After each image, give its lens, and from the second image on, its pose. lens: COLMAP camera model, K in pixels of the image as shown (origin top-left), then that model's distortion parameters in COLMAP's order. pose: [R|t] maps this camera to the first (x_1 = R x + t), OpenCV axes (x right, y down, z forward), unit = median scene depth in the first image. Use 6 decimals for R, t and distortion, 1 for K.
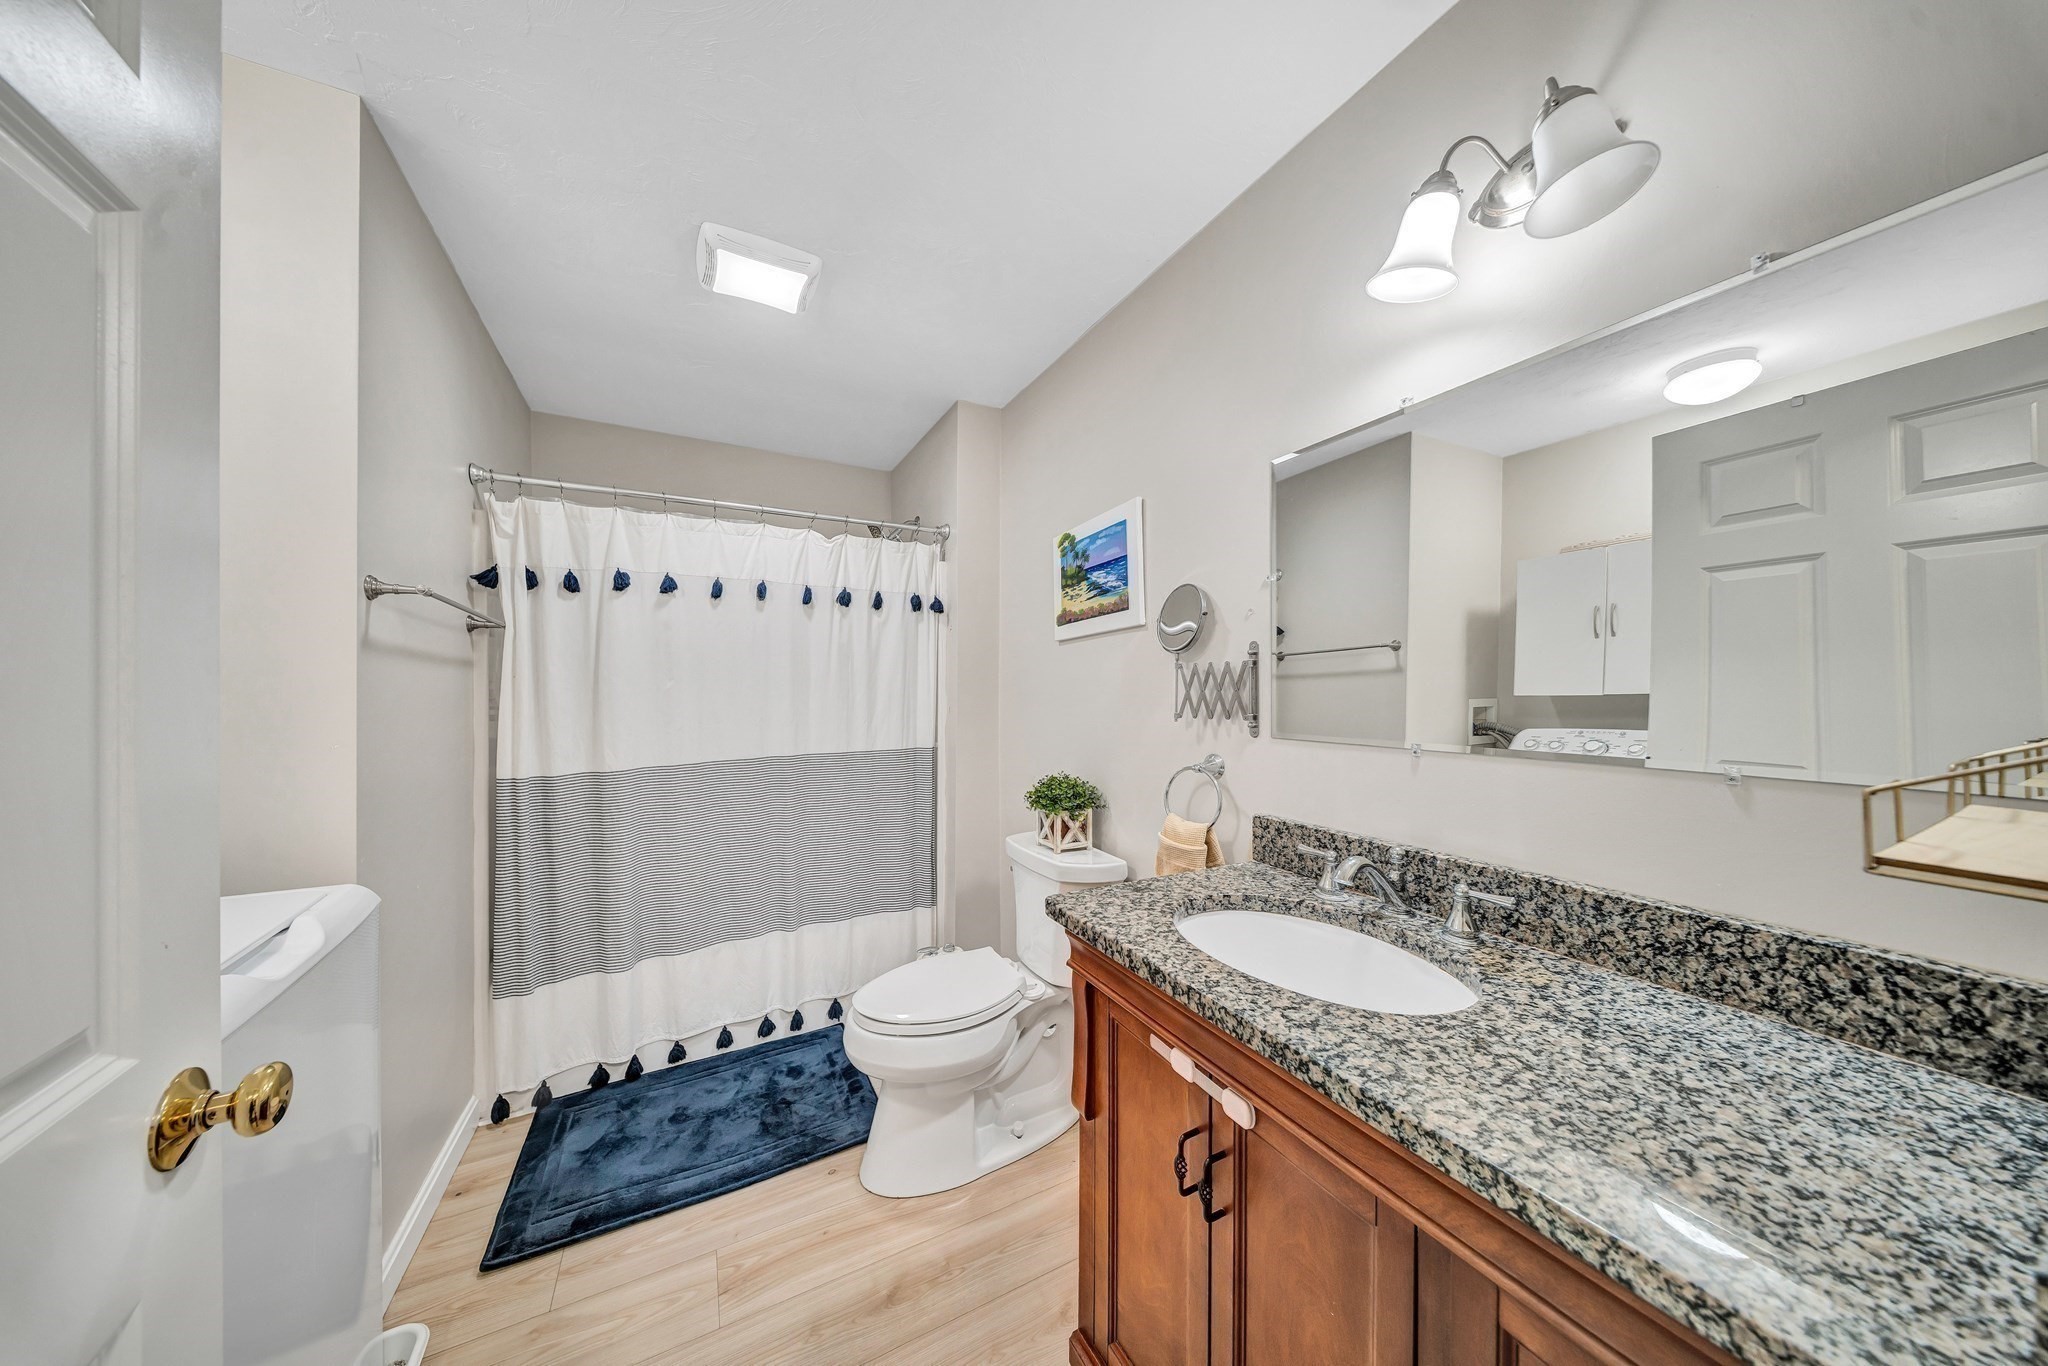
lens RADIAL K [[612.3, 0, 1016.7], [0, 612.3, 692.6], [0, 0, 1]] dist [0.001153, -0.000018]
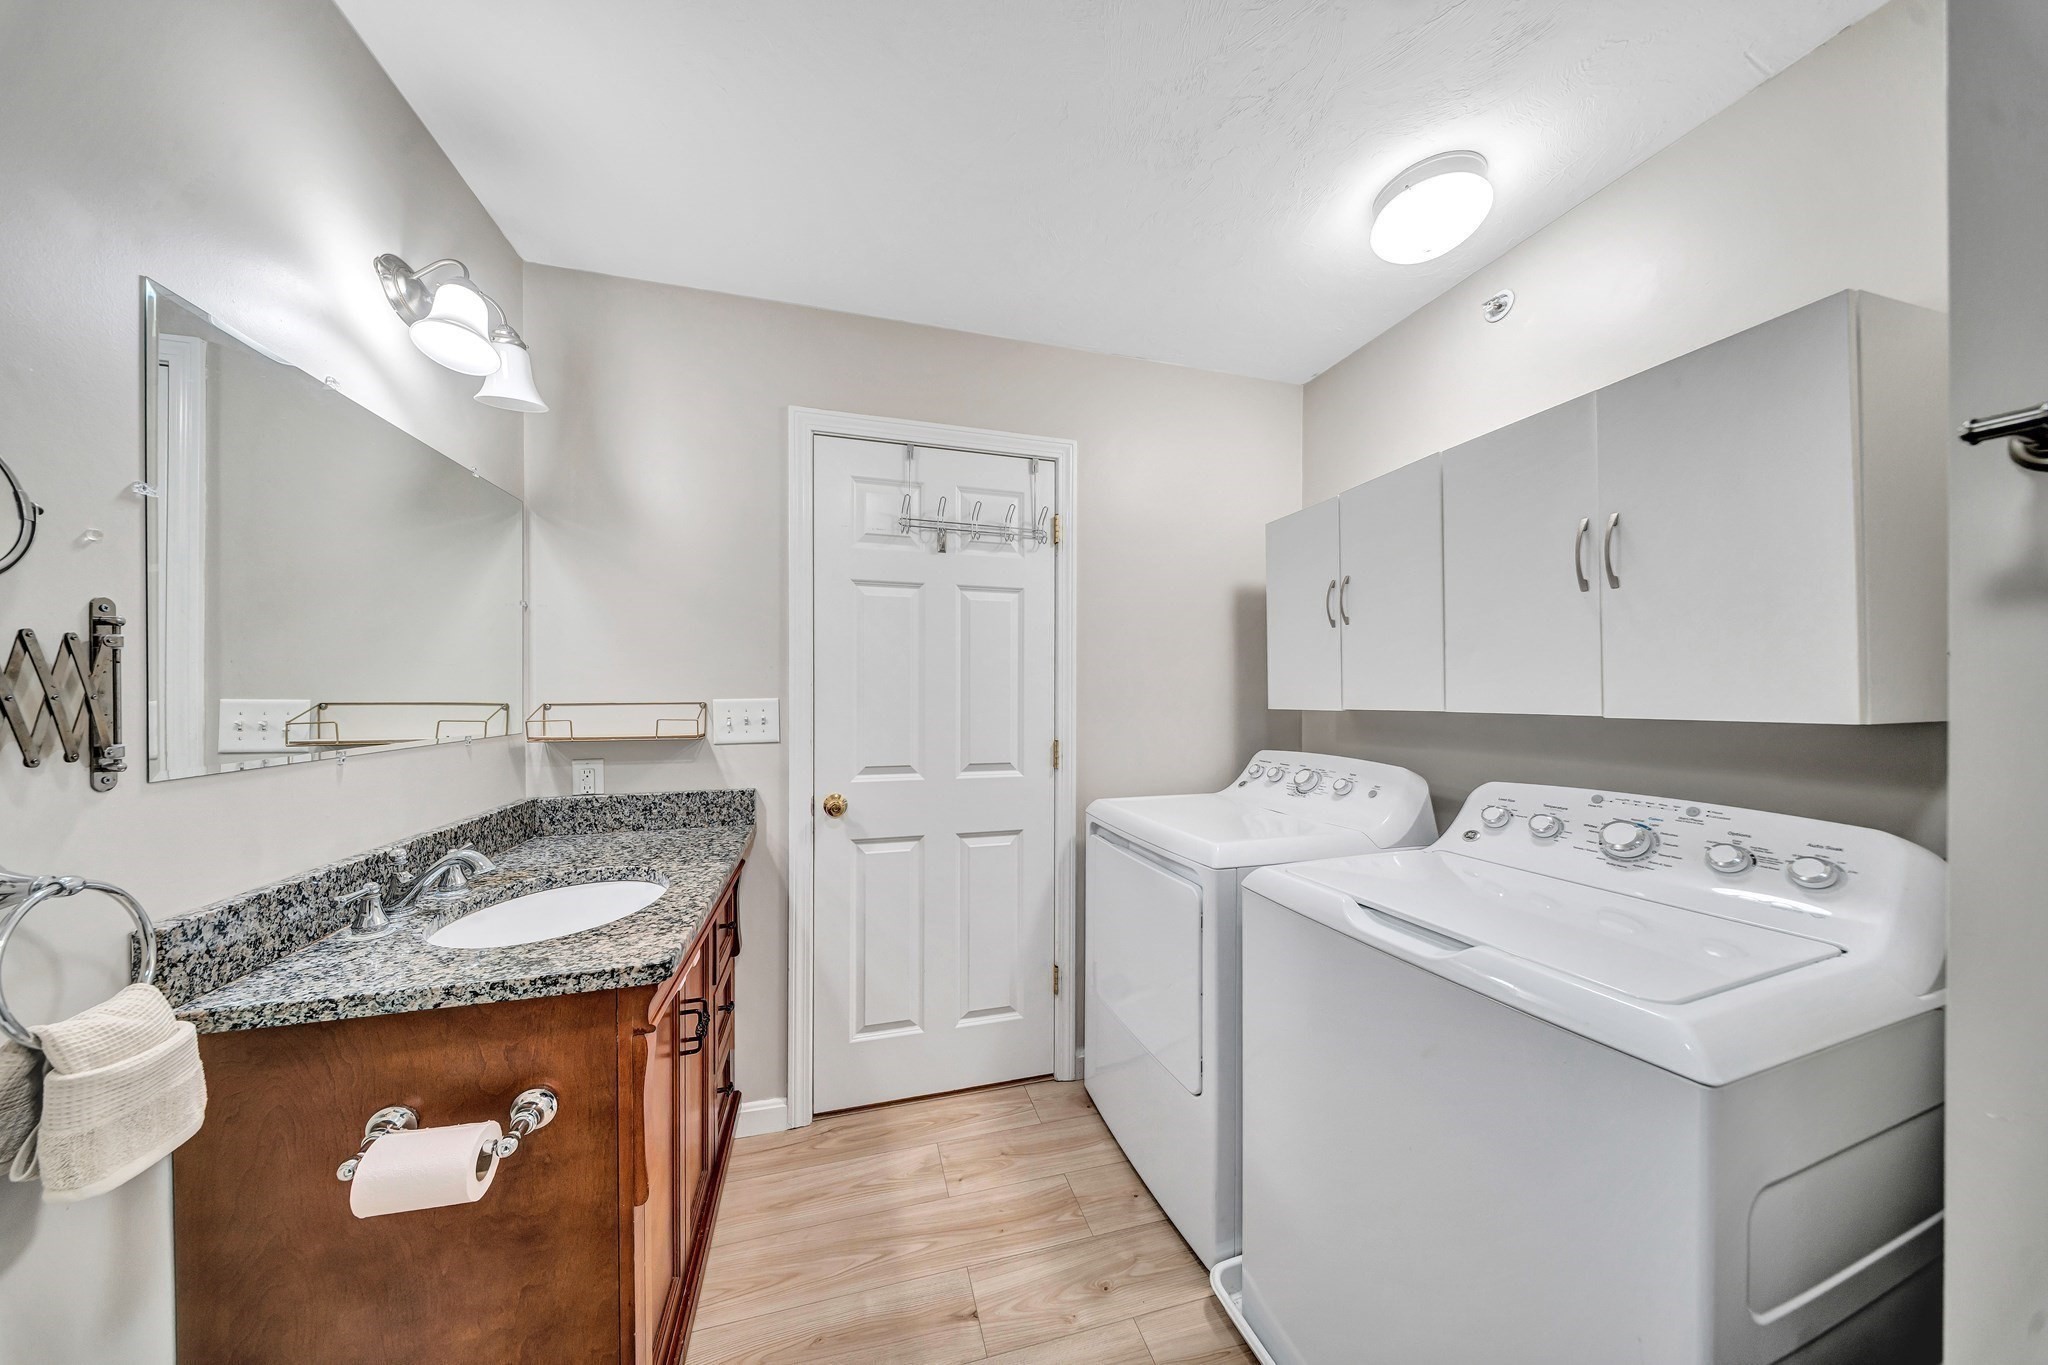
lens RADIAL K [[612.3, 0, 1030.9], [0, 612.3, 691.3], [0, 0, 1]] dist [0.001153, -0.000018]
pose [[-0.985460, -0.001514, 0.169898, -0.519974], [-0.002405, 0.999984, -0.005035, -0.007522], [-0.169888, -0.005370, -0.985449, 1.618796]]
